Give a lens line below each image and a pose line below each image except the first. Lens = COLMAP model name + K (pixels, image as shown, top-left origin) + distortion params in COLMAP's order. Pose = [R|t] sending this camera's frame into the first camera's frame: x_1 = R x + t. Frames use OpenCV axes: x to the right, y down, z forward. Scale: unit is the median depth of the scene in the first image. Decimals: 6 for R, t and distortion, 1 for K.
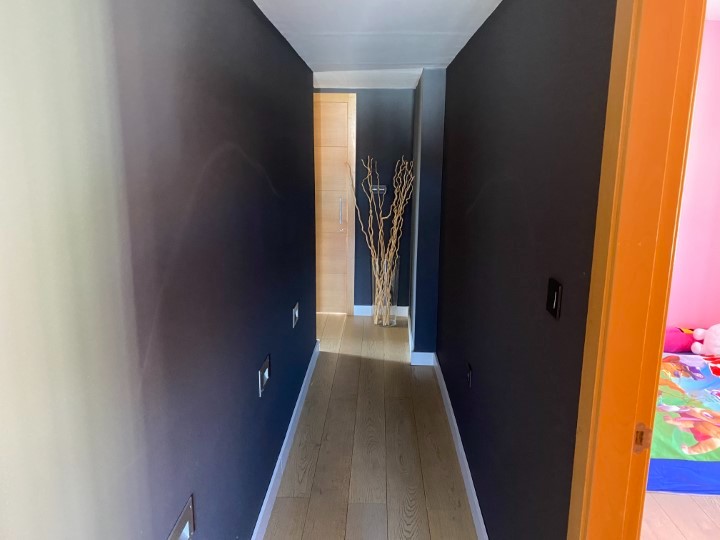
lens RADIAL K [[538.7, 0, 359.1], [0, 538.7, 270.0], [0, 0, 1]] dist [0.005224, -0.013466]
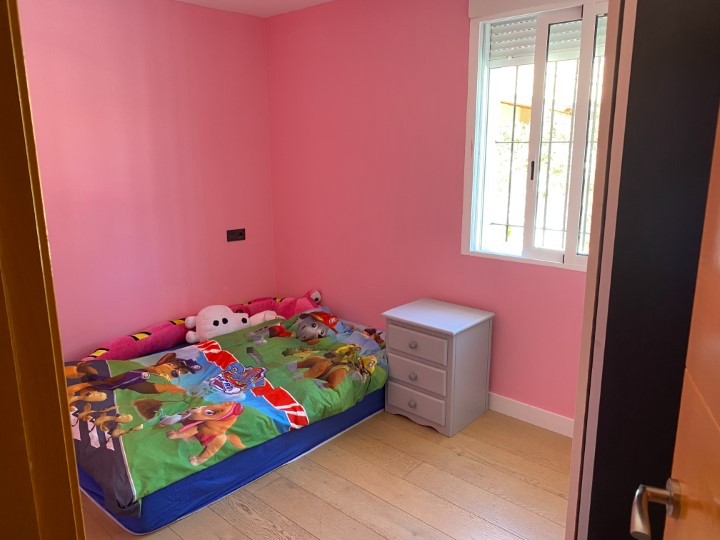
lens RADIAL K [[538.7, 0, 358.6], [0, 538.7, 268.3], [0, 0, 1]] dist [0.005224, -0.013466]
pose [[0.643892, -0.182362, 0.743066, 0.137614], [0.164466, 0.981467, 0.098354, -0.024906], [-0.747230, 0.058880, 0.661951, 0.139513]]
